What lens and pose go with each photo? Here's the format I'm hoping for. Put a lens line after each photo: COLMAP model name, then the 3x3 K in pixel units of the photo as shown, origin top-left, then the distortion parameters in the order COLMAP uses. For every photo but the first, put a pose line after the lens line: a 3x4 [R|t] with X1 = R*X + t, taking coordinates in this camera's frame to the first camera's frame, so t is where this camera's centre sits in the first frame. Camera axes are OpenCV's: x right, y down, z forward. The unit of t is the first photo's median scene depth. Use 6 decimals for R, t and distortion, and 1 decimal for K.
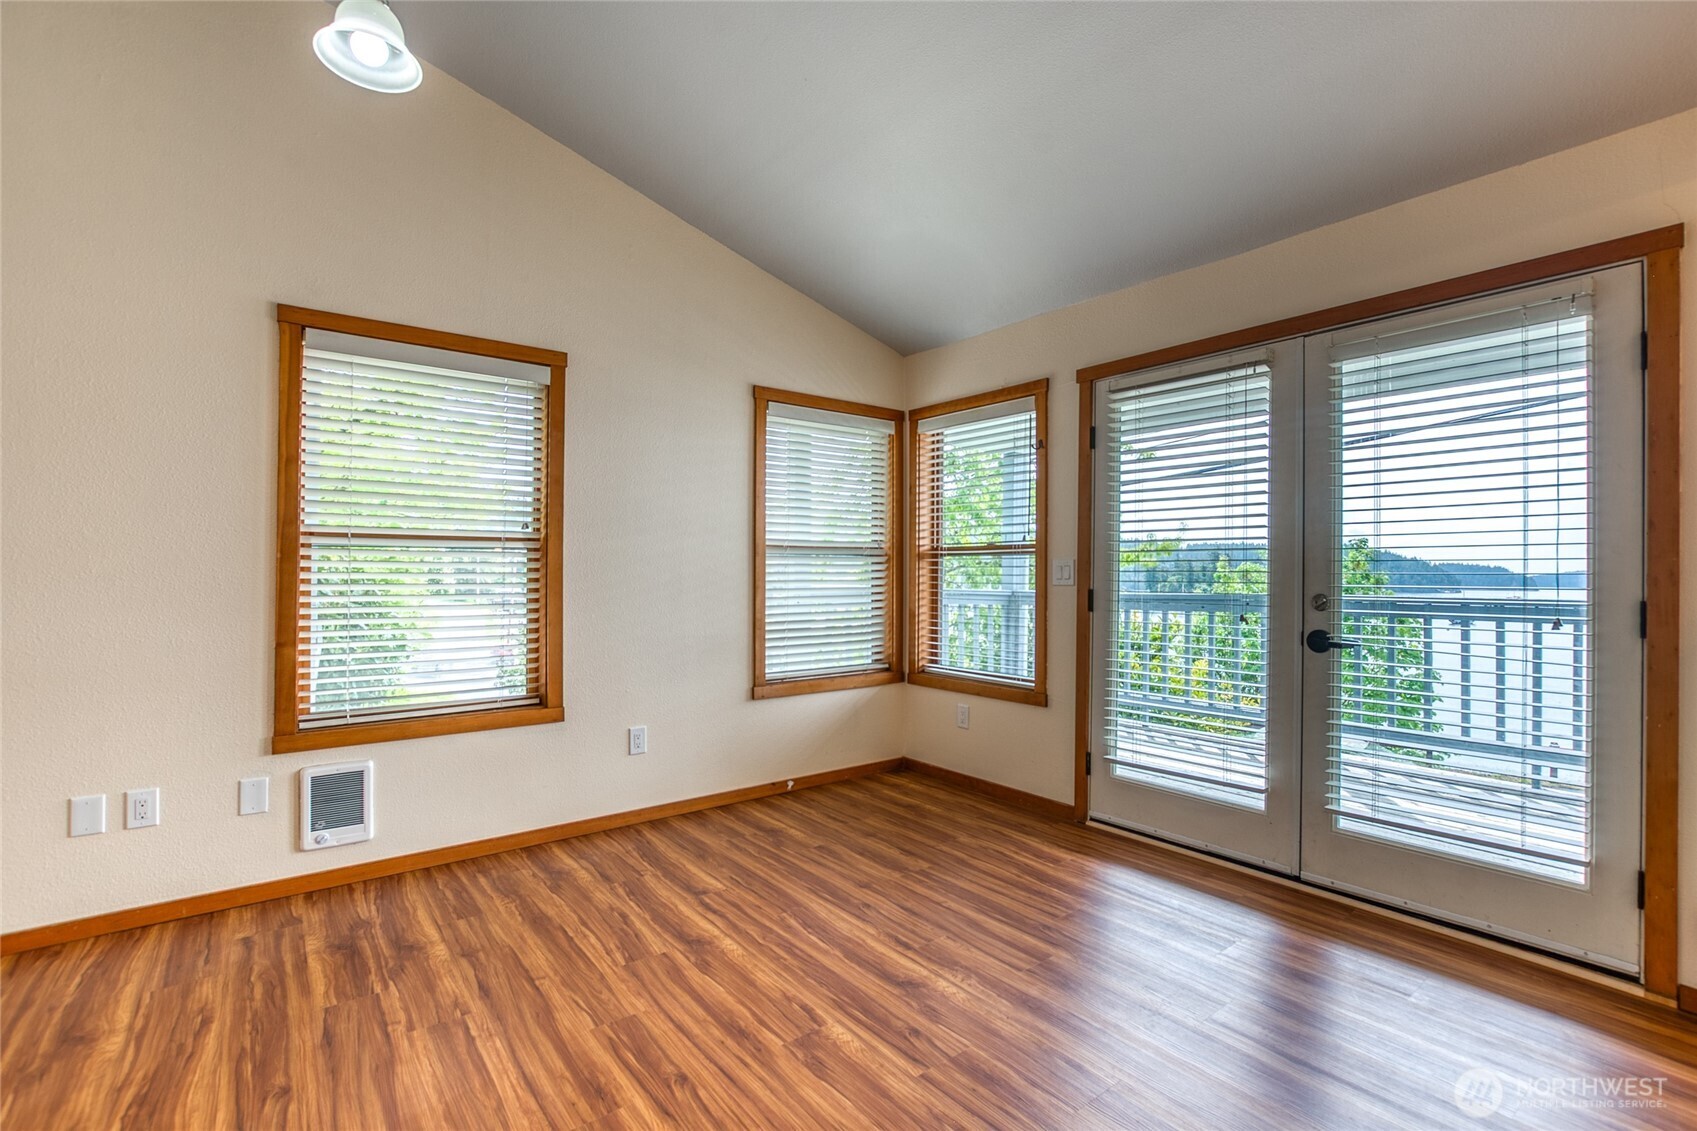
lens RADIAL K [[756.1, 0, 883.2], [0, 756.1, 573.2], [0, 0, 1]] dist [-0.023700, 0.000386]
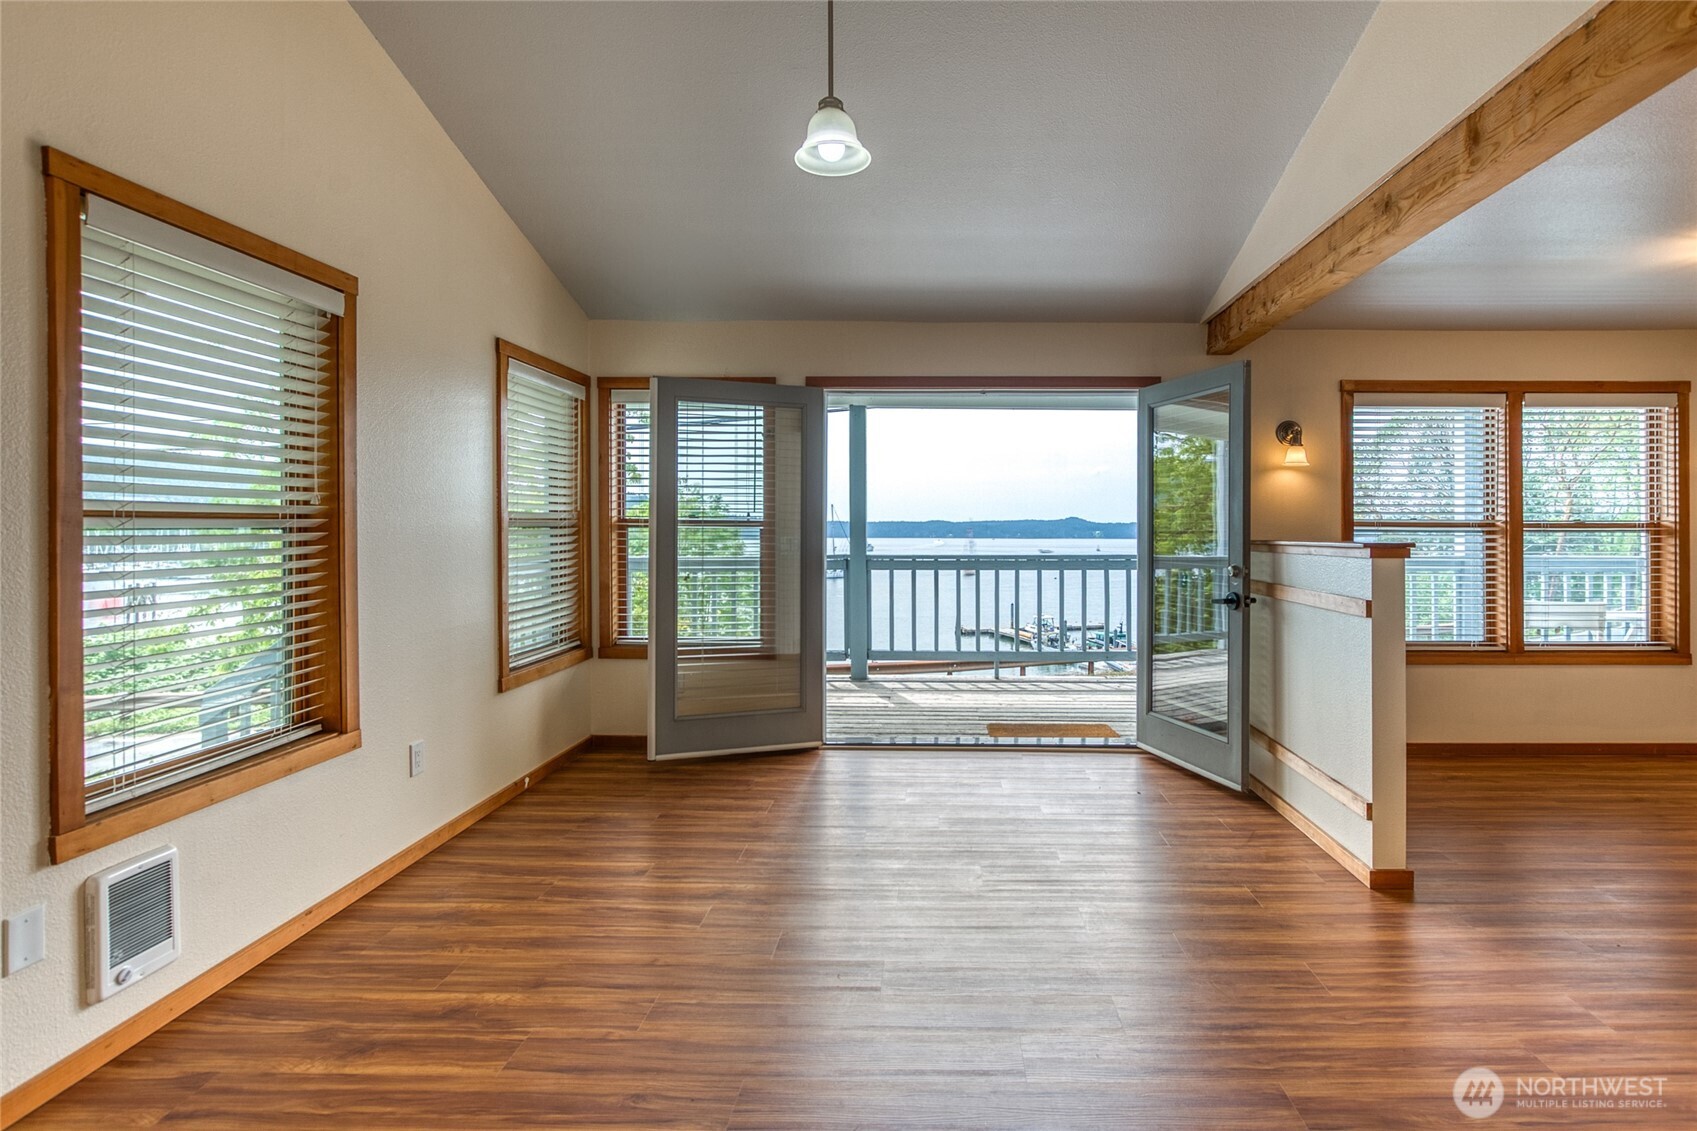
lens RADIAL K [[845.1, 0, 902.6], [0, 845.1, 538.3], [0, 0, 1]] dist [-0.005004, -0.000780]
pose [[0.656364, -0.014248, 0.754310, -0.709054], [0.002750, 0.999860, 0.016493, -0.034146], [-0.754440, -0.008751, 0.656311, -0.005246]]
